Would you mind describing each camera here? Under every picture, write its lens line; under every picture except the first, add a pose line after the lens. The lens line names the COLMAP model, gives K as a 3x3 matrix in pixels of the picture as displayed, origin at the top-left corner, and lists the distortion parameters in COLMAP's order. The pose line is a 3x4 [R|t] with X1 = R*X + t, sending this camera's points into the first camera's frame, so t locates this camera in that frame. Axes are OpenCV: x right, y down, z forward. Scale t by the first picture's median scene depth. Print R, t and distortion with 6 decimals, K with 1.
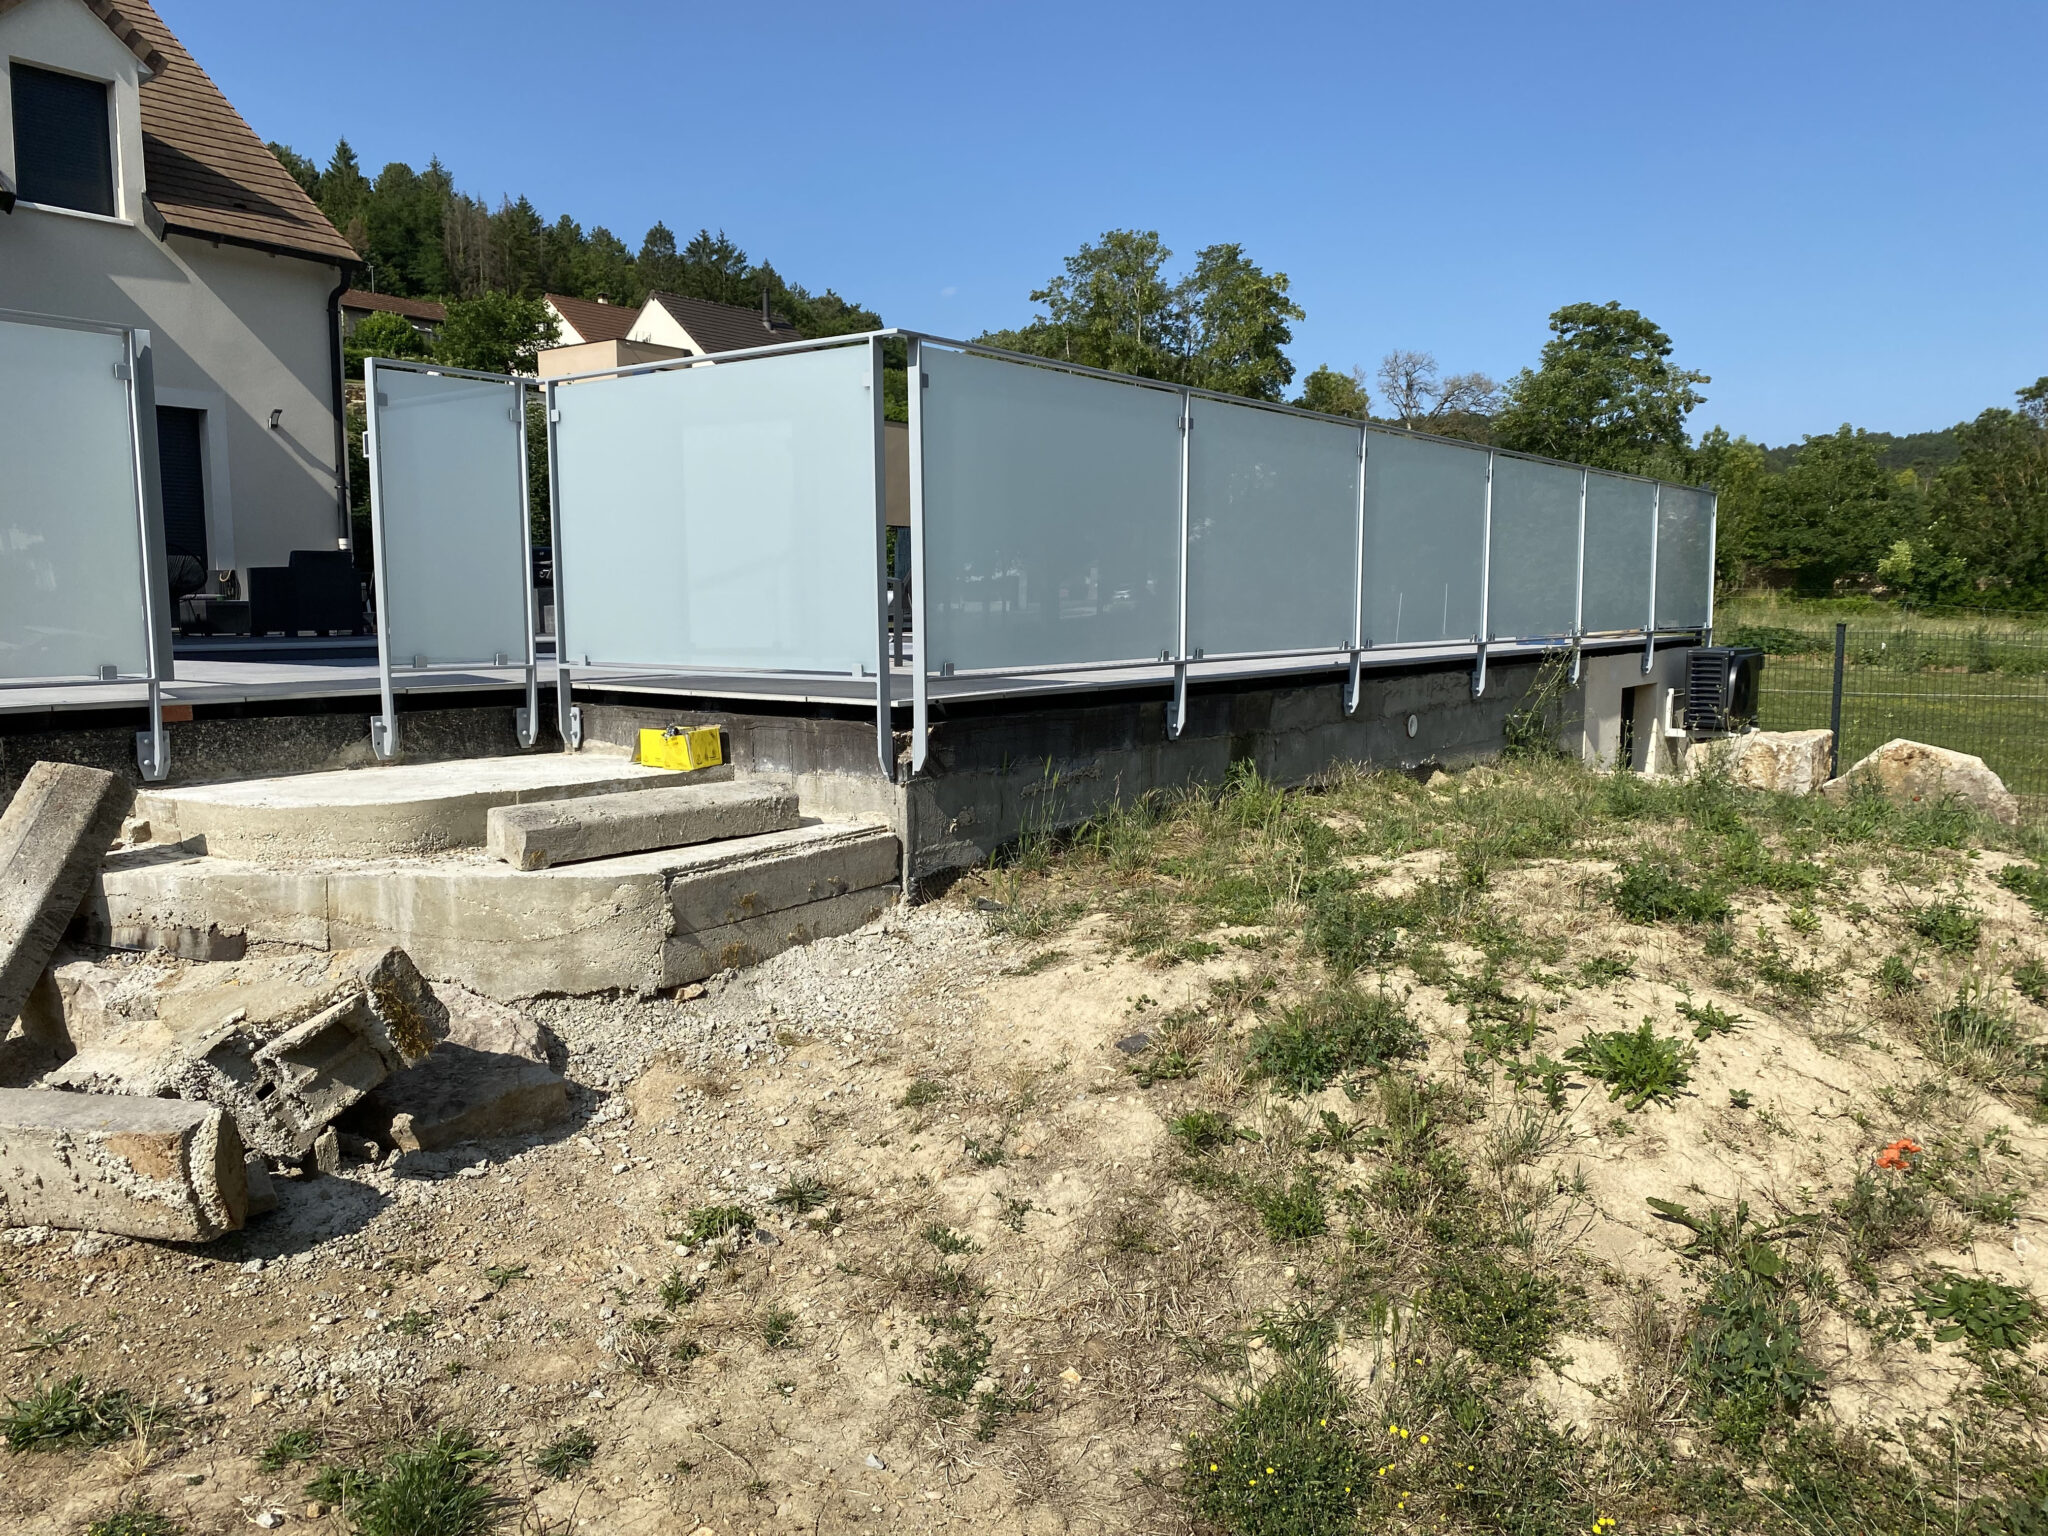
lens RADIAL K [[1542.0, 0, 1024.0], [0, 1542.0, 768.0], [0, 0, 1]] dist [0.031265, -0.059642]
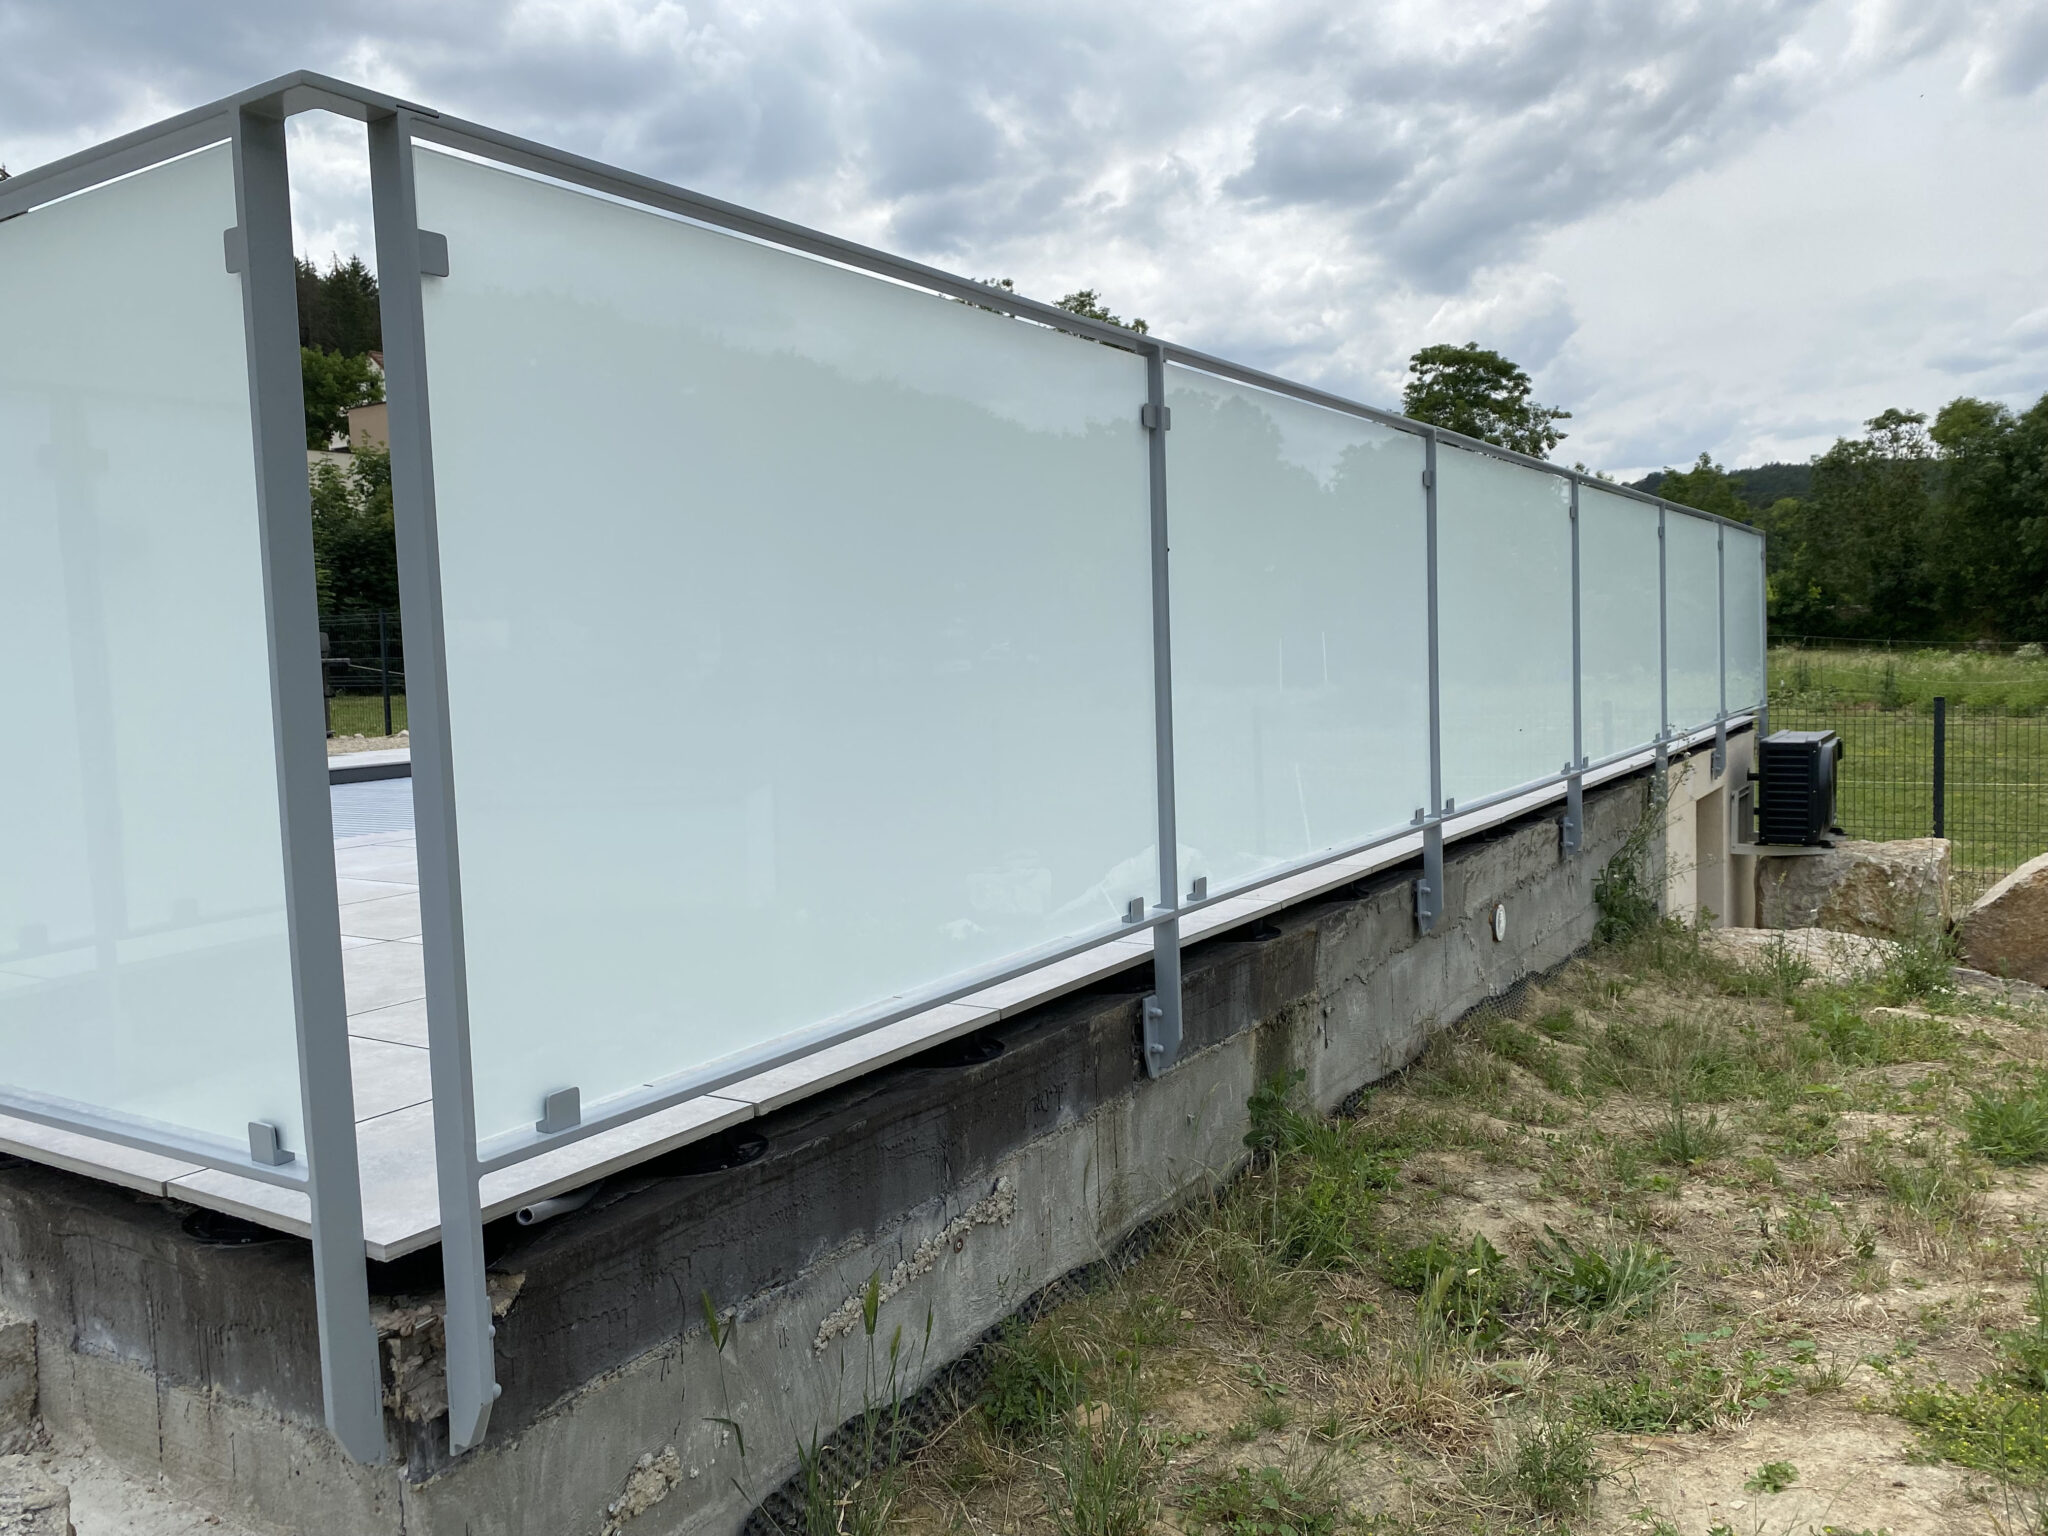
lens RADIAL K [[1480.5, 0, 959.7], [0, 1480.5, 763.6], [0, 0, 1]] dist [0.059272, -0.051756]
pose [[0.999023, -0.024748, 0.036610, 0.022415], [0.025722, 0.999321, -0.026381, -0.105188], [-0.035933, 0.027296, 0.998981, 0.540582]]
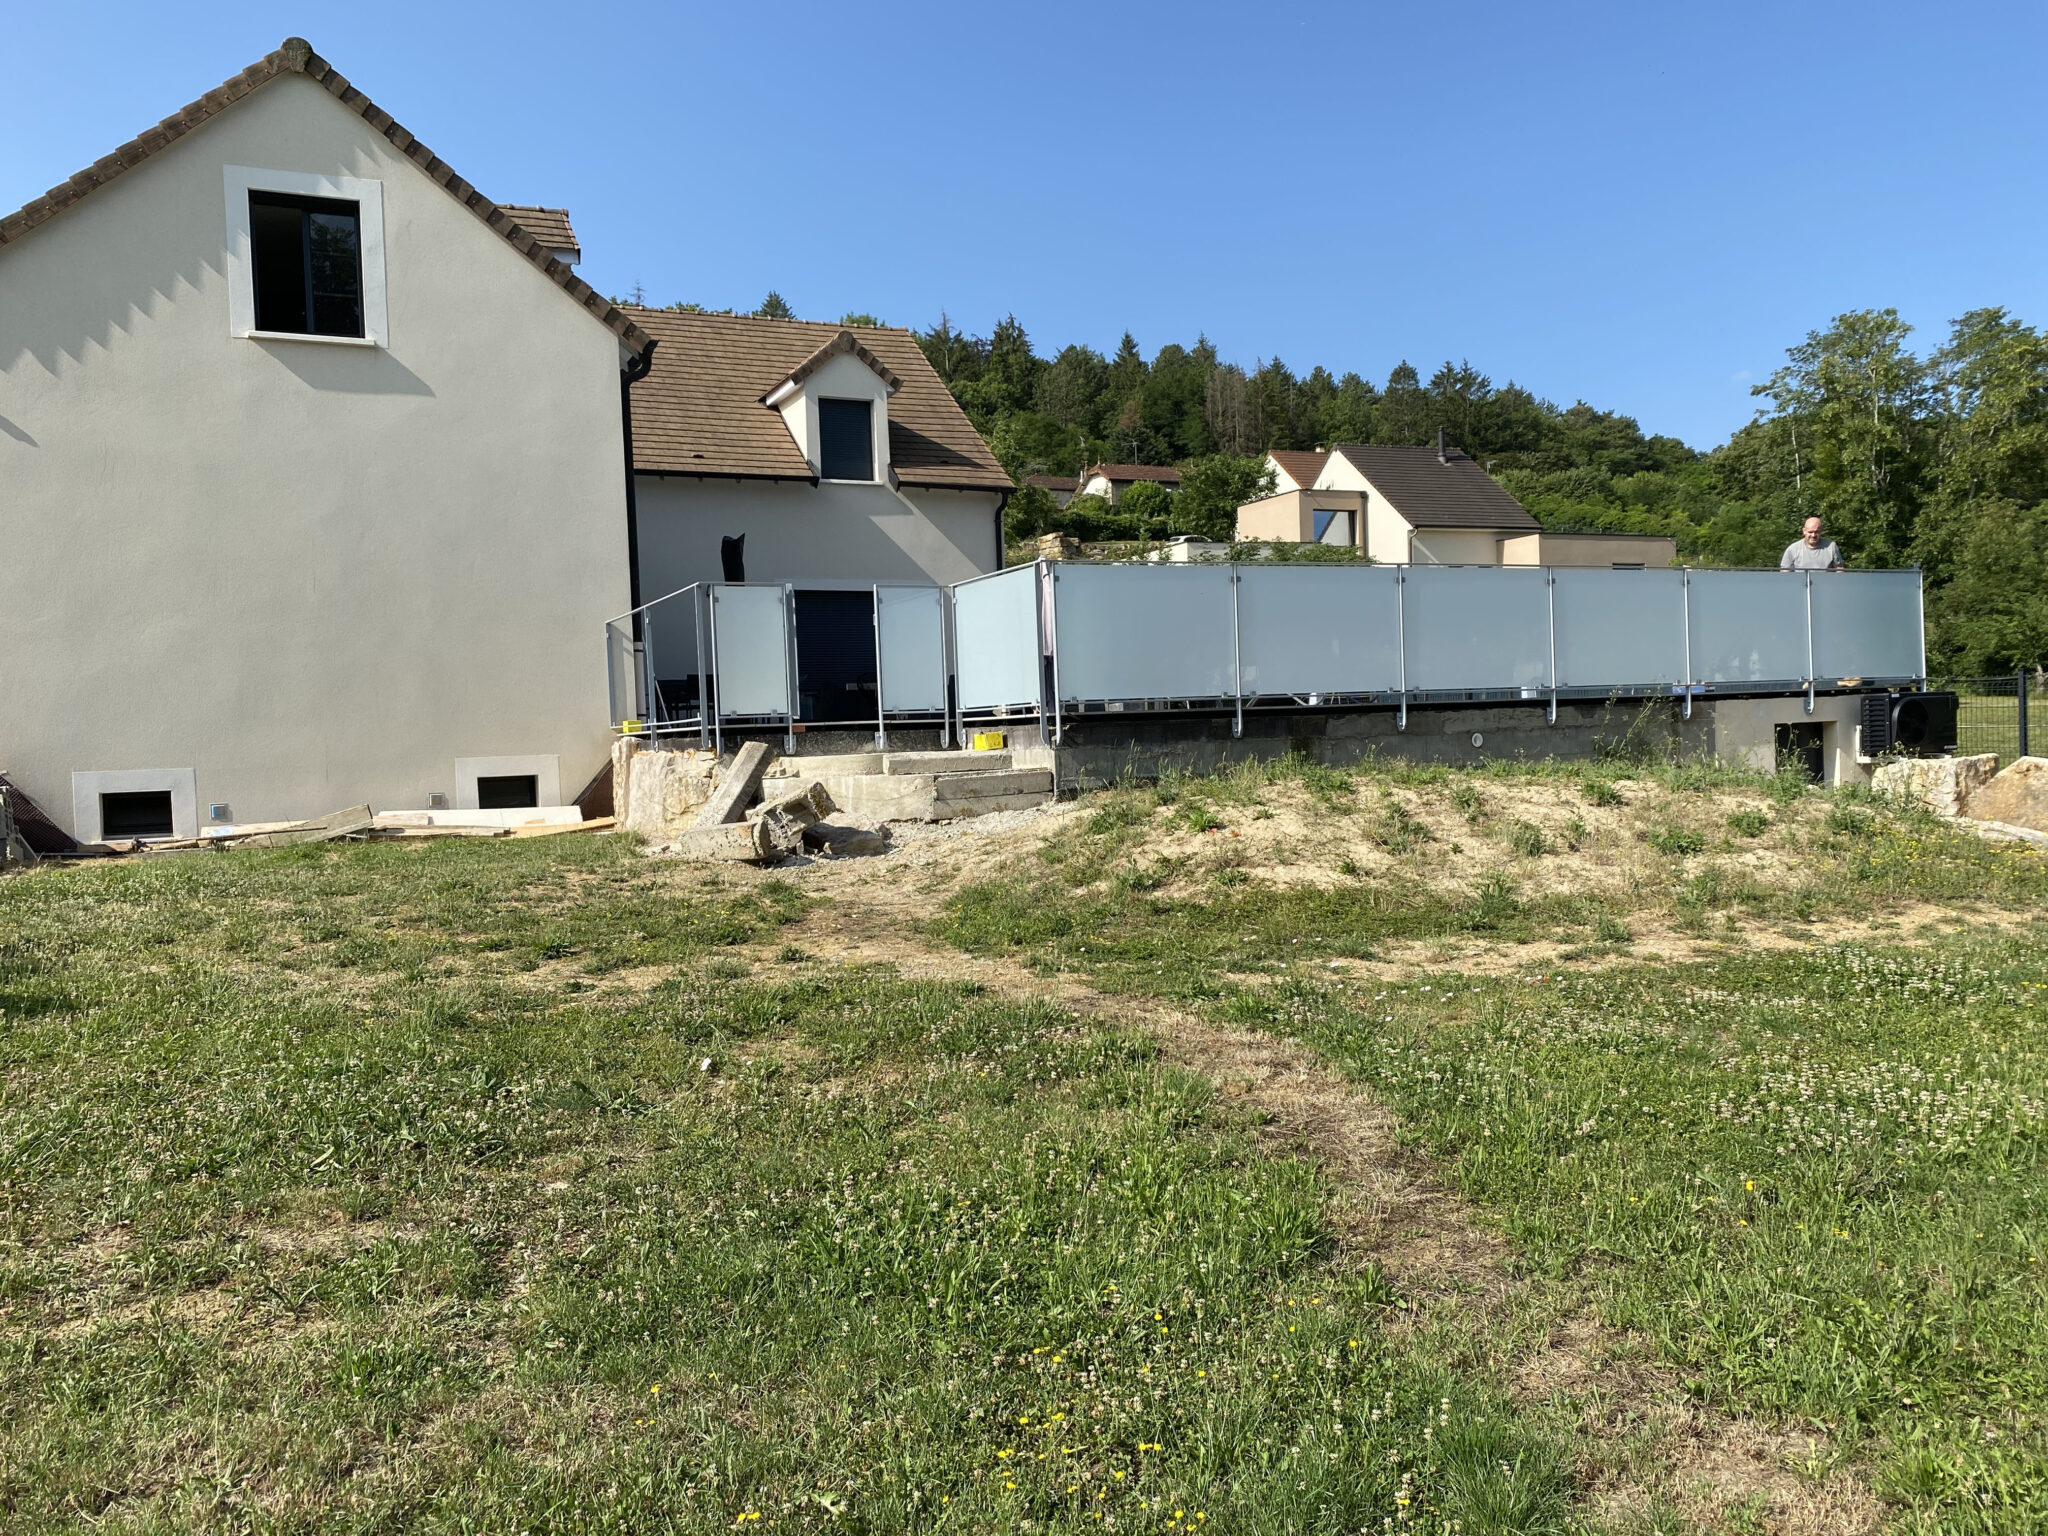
lens RADIAL K [[1584.6, 0, 1018.4], [0, 1584.6, 716.4], [0, 0, 1]] dist [0.004473, -0.070389]
pose [[0.879666, -0.039424, -0.473956, 0.812320], [-0.014146, 0.993949, -0.108932, 0.178628], [0.475382, 0.102528, 0.873785, -0.900582]]
